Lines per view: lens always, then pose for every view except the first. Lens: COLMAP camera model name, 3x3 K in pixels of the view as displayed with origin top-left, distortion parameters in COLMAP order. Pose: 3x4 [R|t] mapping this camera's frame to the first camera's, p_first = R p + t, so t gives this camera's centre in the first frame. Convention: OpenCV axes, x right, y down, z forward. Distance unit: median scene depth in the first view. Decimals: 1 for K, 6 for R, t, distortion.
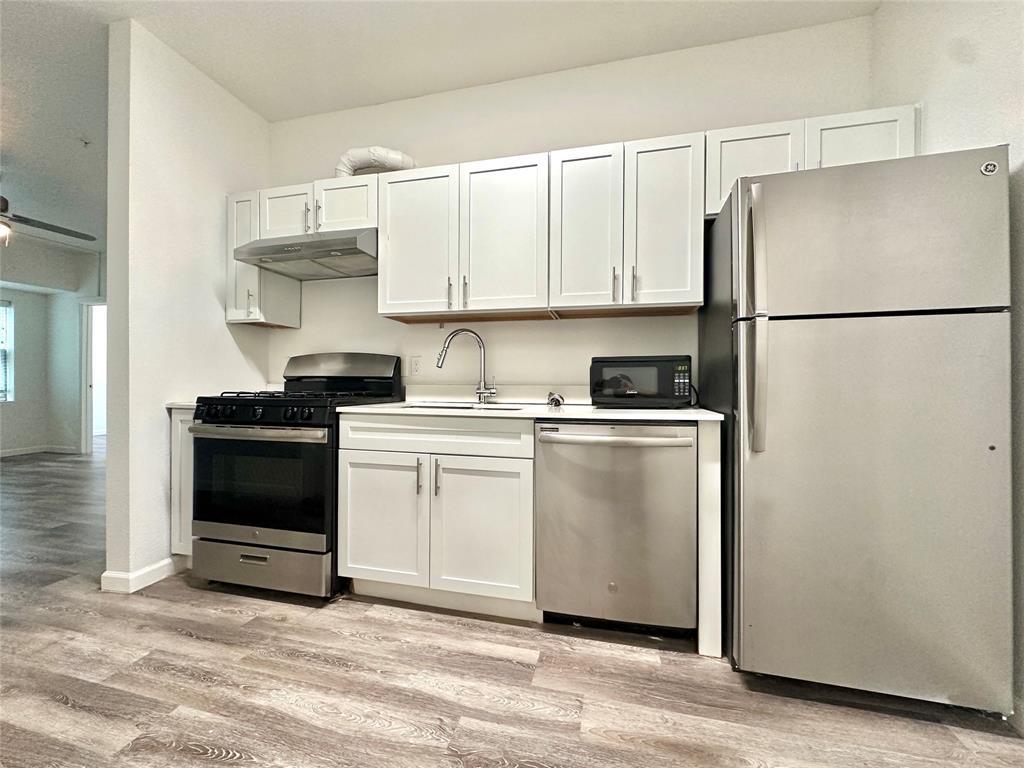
lens RADIAL K [[409.6, 0, 512.0], [0, 409.6, 379.3], [0, 0, 1]] dist [-0.003577, 0.000746]
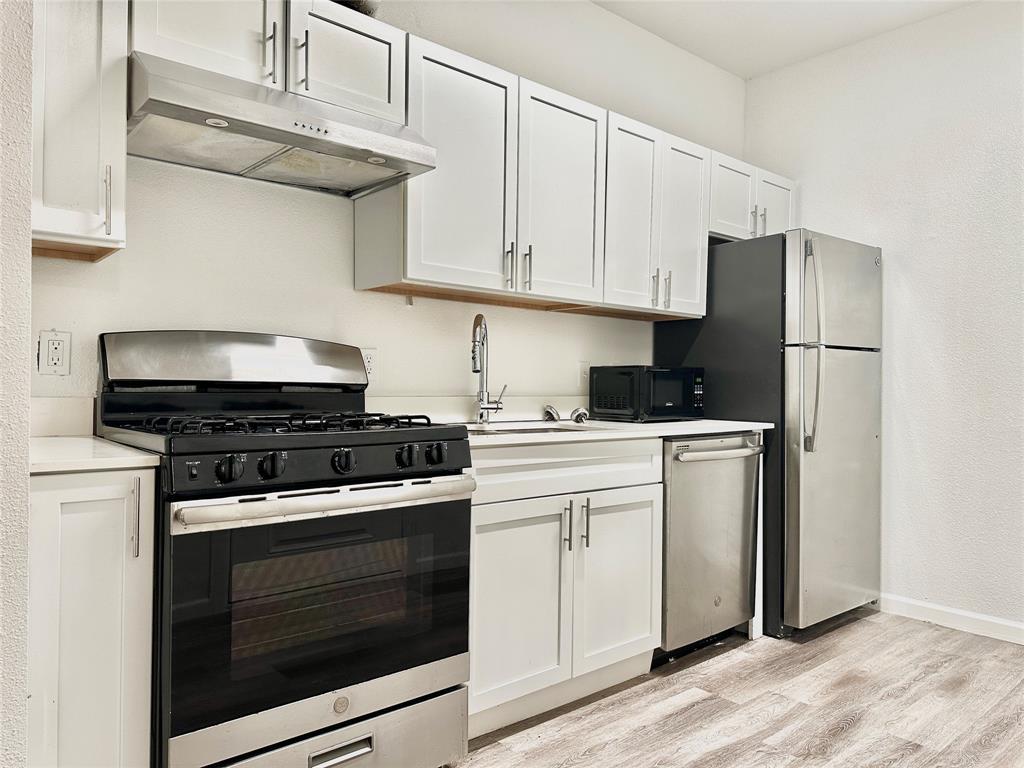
lens RADIAL K [[722.1, 0, 511.3], [0, 722.1, 386.1], [0, 0, 1]] dist [0.014850, -0.005001]
pose [[0.579631, 0.003618, 0.814871, -1.432661], [-0.013128, 0.999902, 0.004899, -0.015488], [-0.814774, -0.013537, 0.579621, 0.379964]]
